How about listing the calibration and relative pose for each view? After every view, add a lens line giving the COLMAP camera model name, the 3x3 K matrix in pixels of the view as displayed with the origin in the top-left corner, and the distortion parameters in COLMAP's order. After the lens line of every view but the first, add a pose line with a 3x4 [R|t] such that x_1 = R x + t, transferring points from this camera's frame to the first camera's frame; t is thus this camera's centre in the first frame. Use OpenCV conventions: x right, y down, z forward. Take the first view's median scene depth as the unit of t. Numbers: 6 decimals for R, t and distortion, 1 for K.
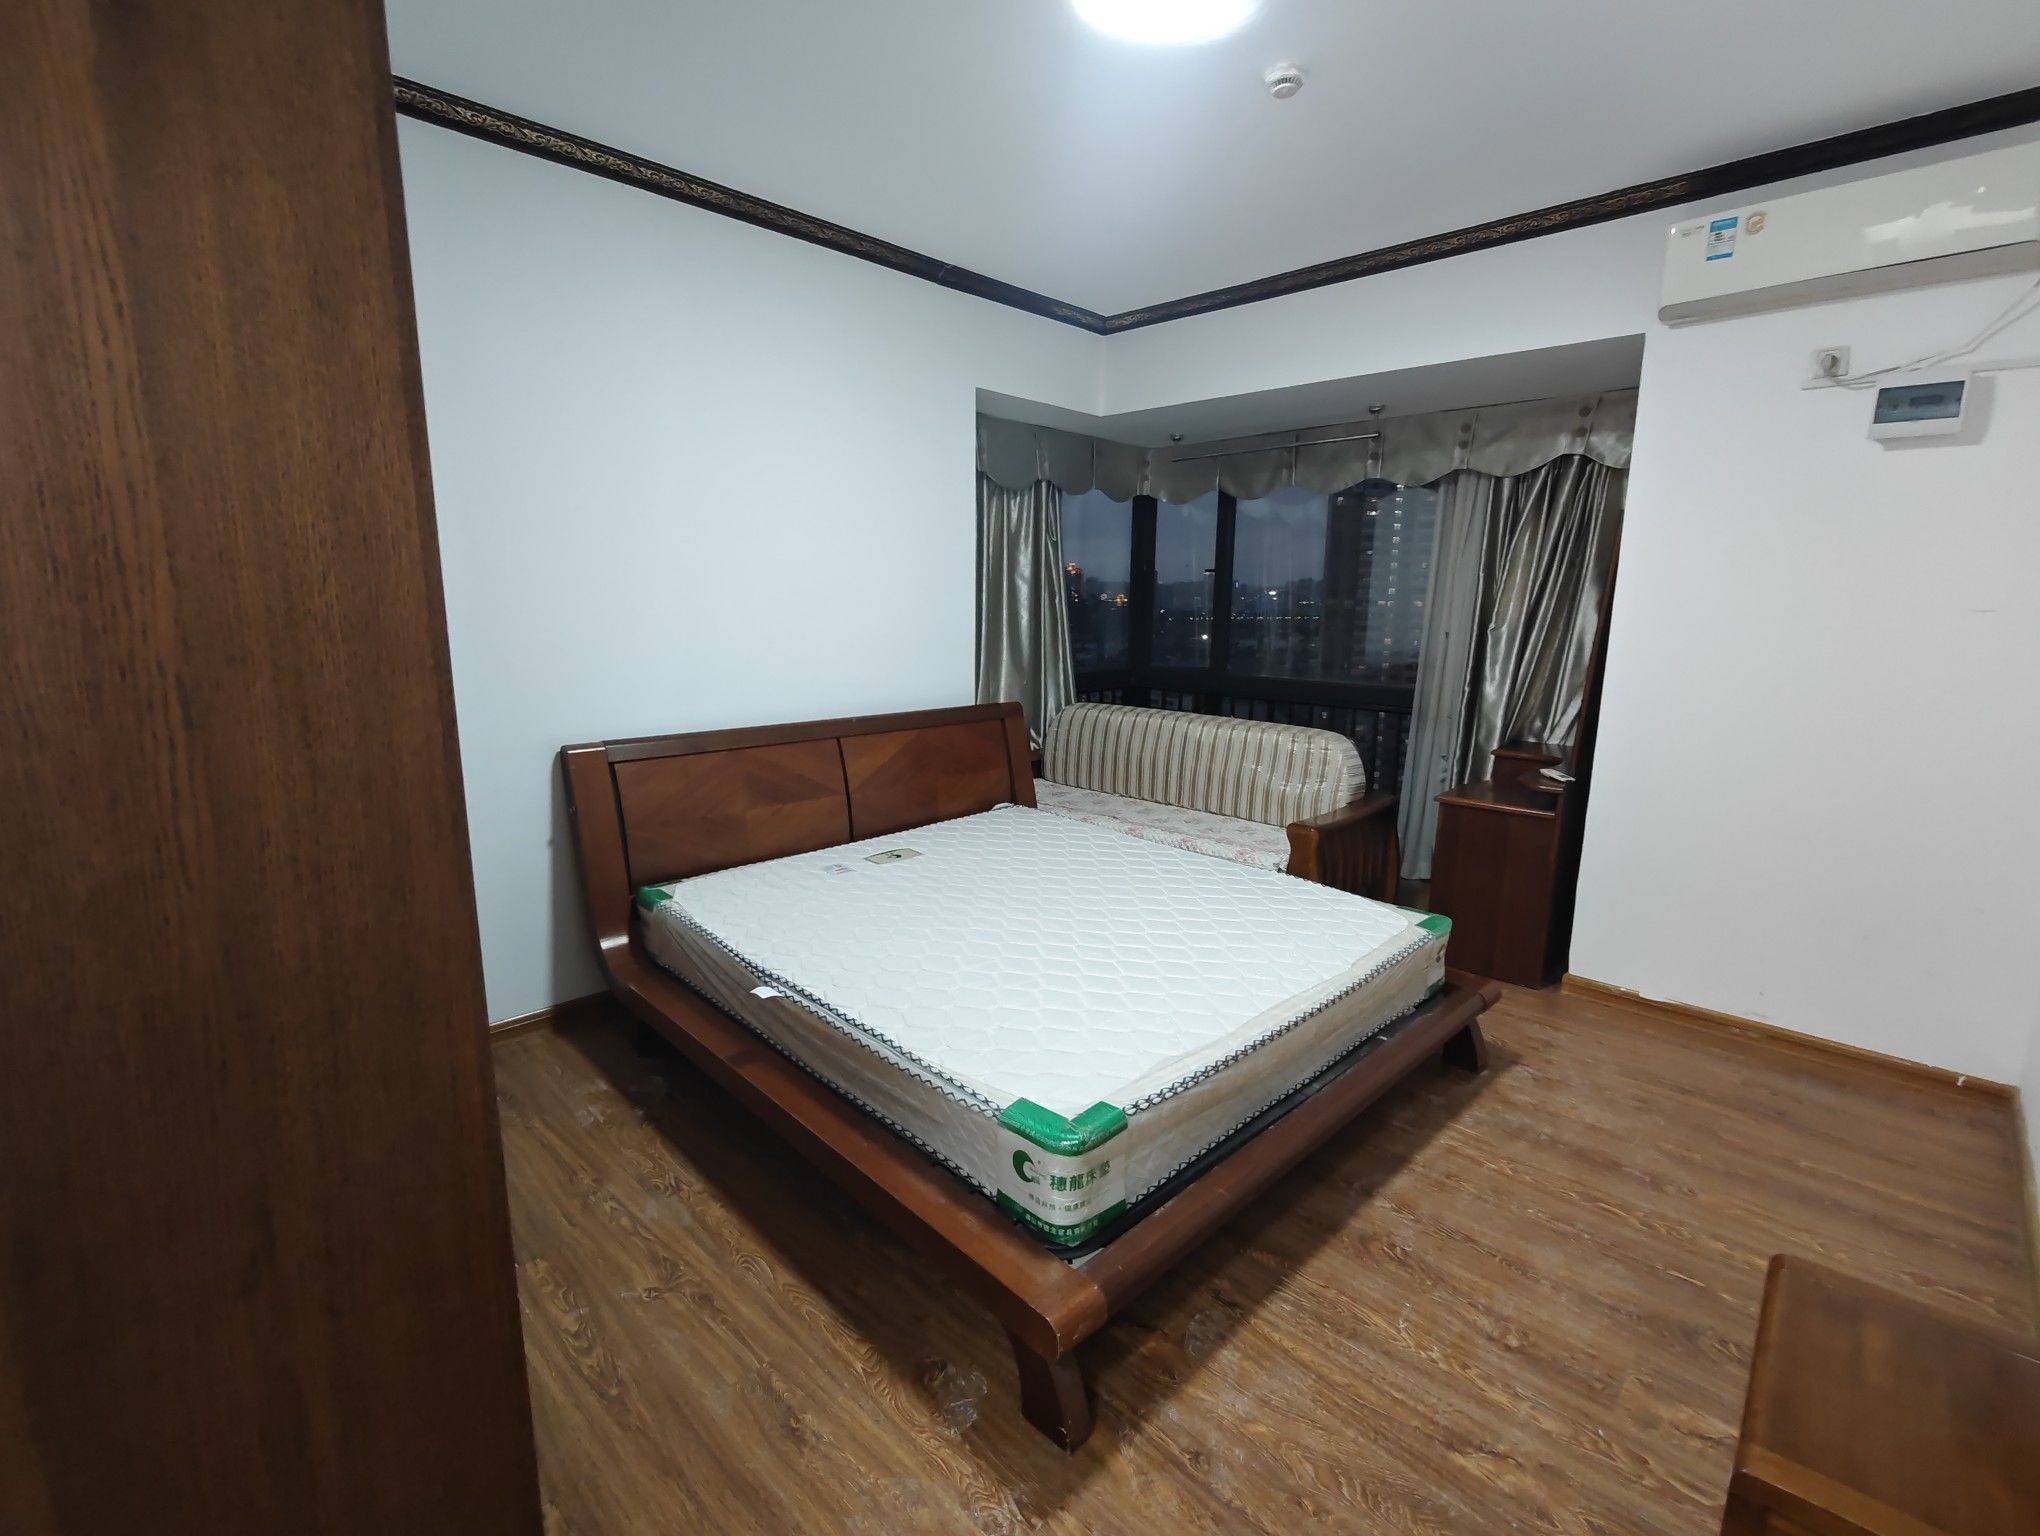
lens RADIAL K [[939.1, 0, 1014.2], [0, 939.1, 768.9], [0, 0, 1]] dist [0.000192, -0.000132]
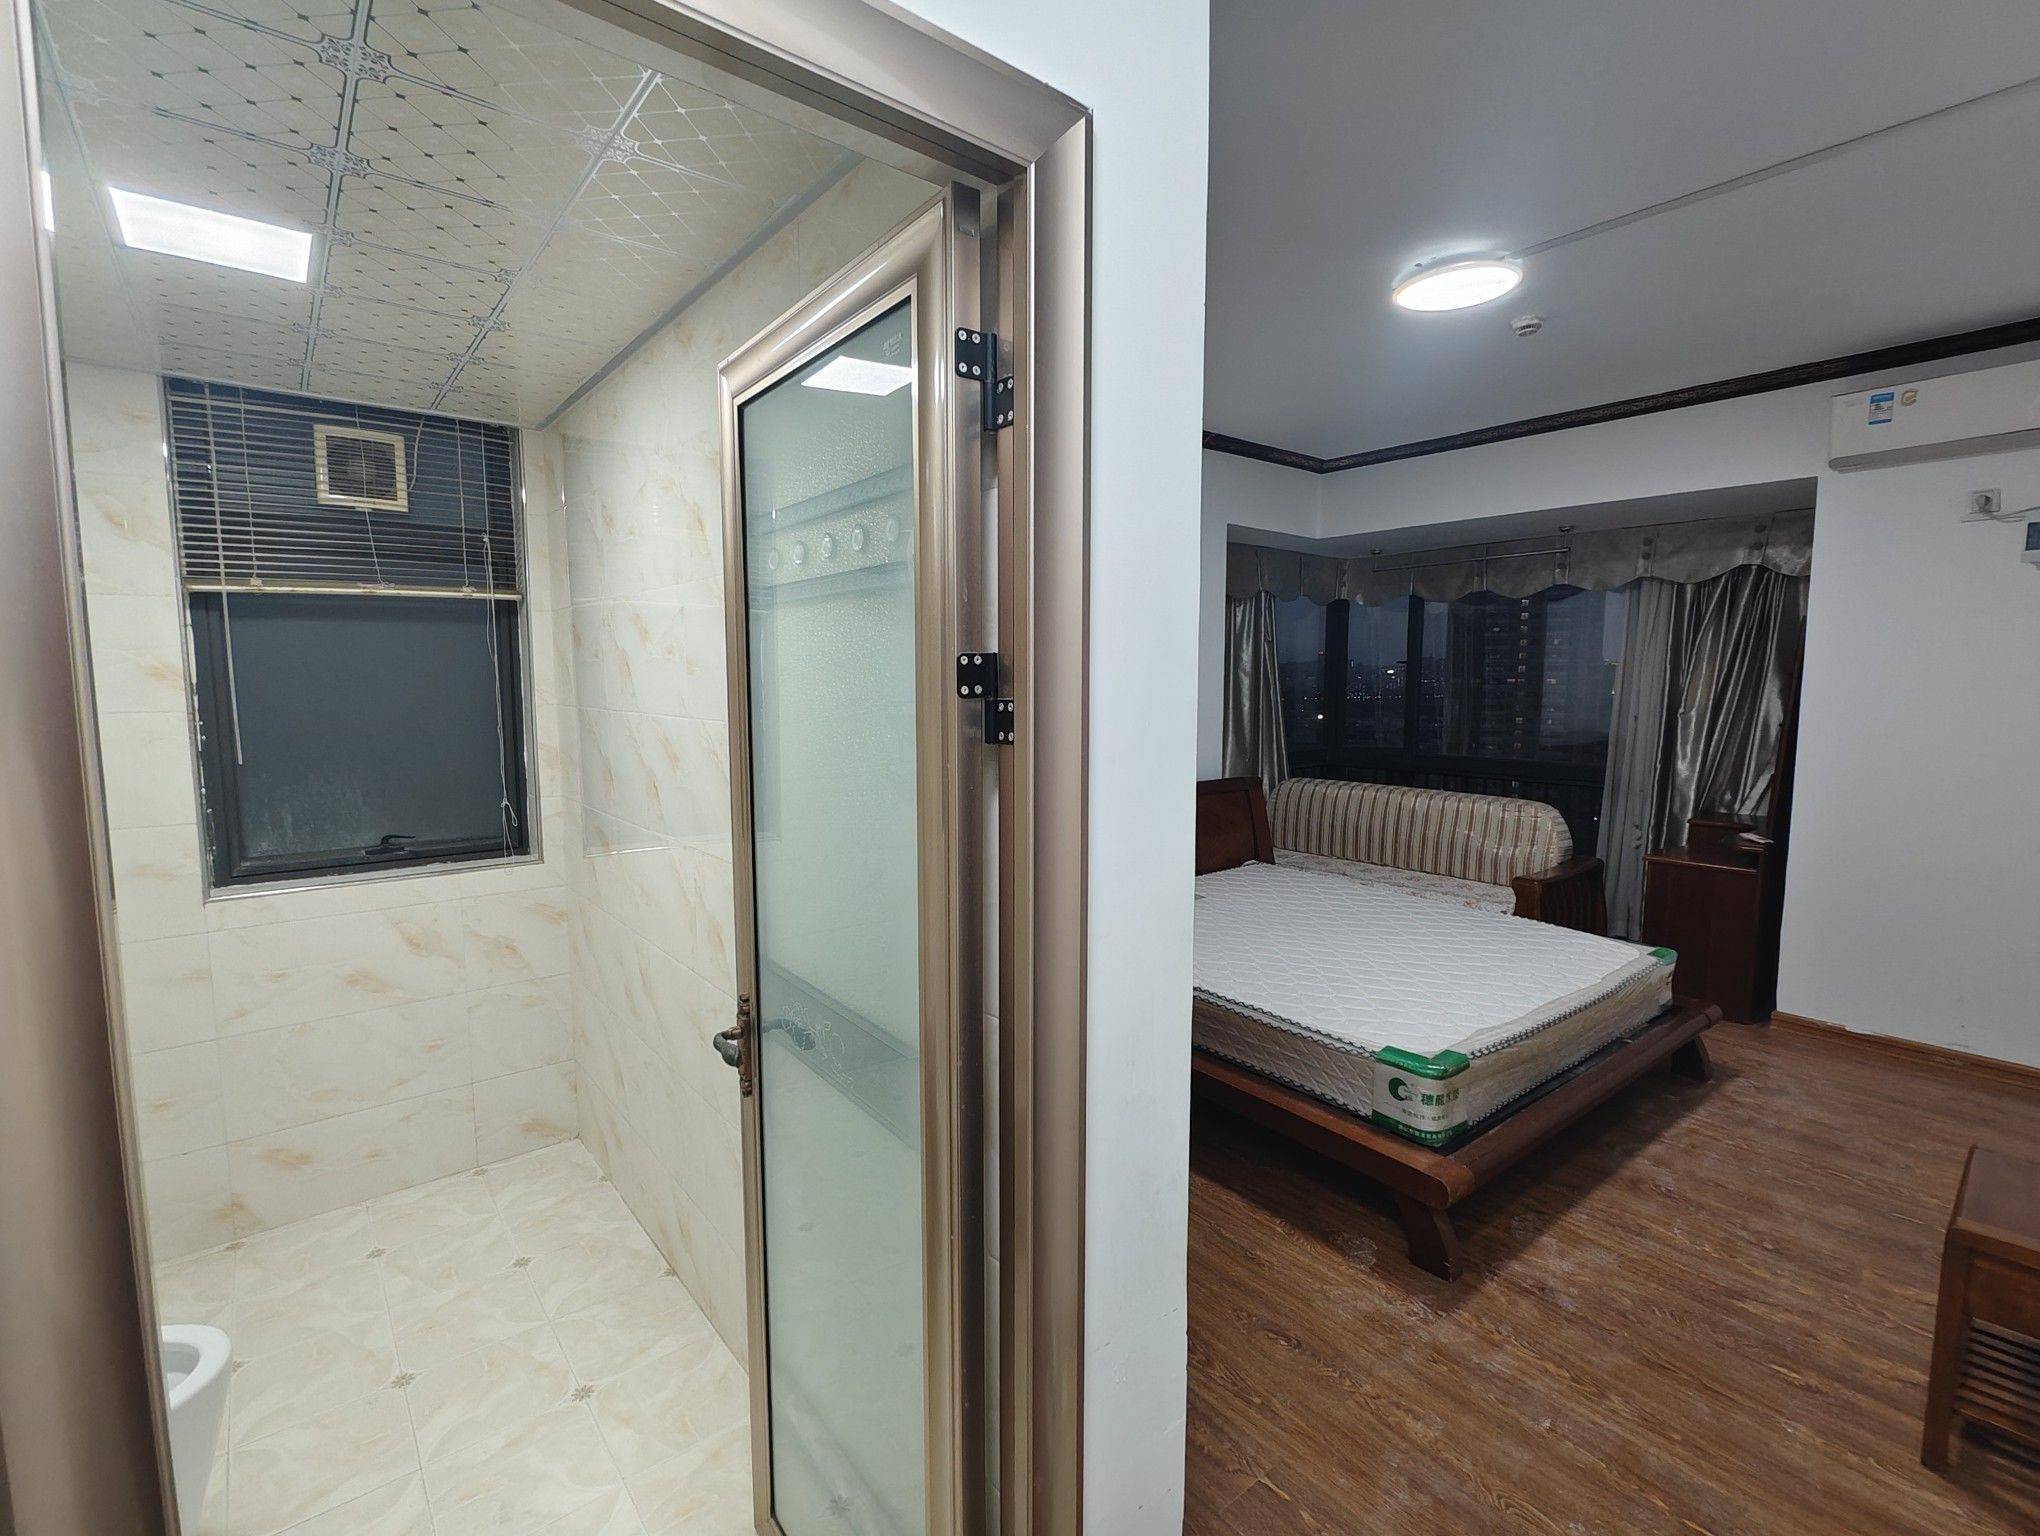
lens RADIAL K [[939.1, 0, 1014.2], [0, 939.1, 768.9], [0, 0, 1]] dist [0.000192, -0.000132]
pose [[0.993327, 0.000886, -0.115326, -0.241552], [-0.010697, 0.996368, -0.084480, 0.034353], [0.114832, 0.085150, 0.989729, -0.320201]]
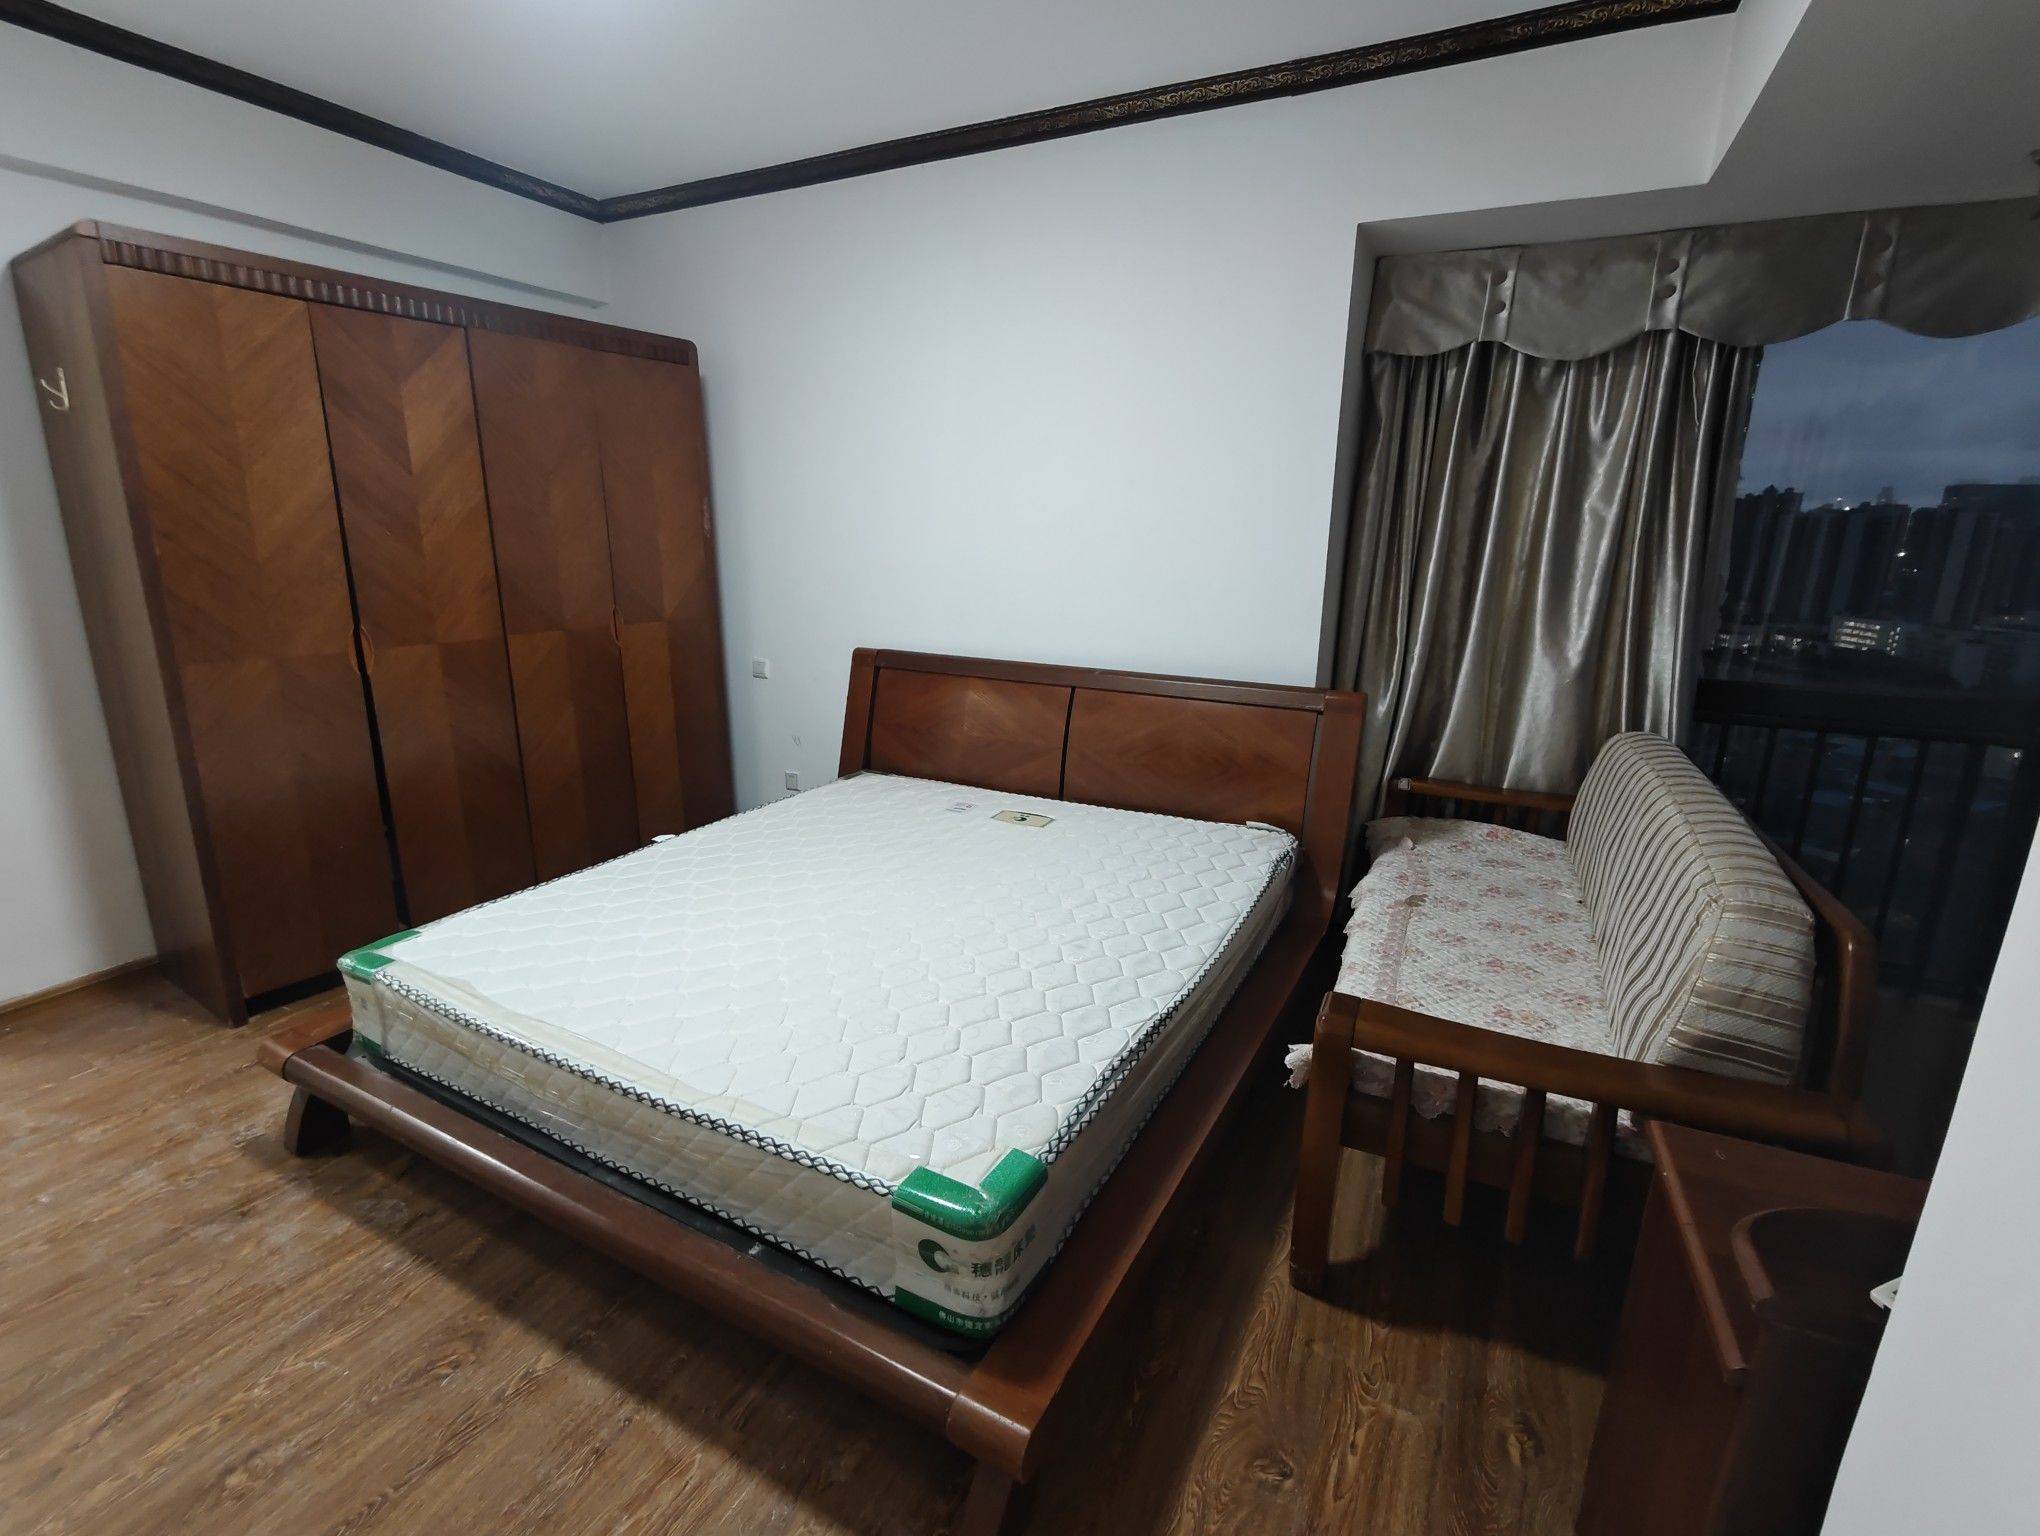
lens RADIAL K [[919.3, 0, 1022.4], [0, 919.3, 772.8], [0, 0, 1]] dist [-0.000434, -0.004040]
pose [[0.300287, 0.237771, -0.923739, 0.804481], [-0.186930, 0.964323, 0.187451, -0.138477], [0.935353, 0.116385, 0.334020, 0.805647]]
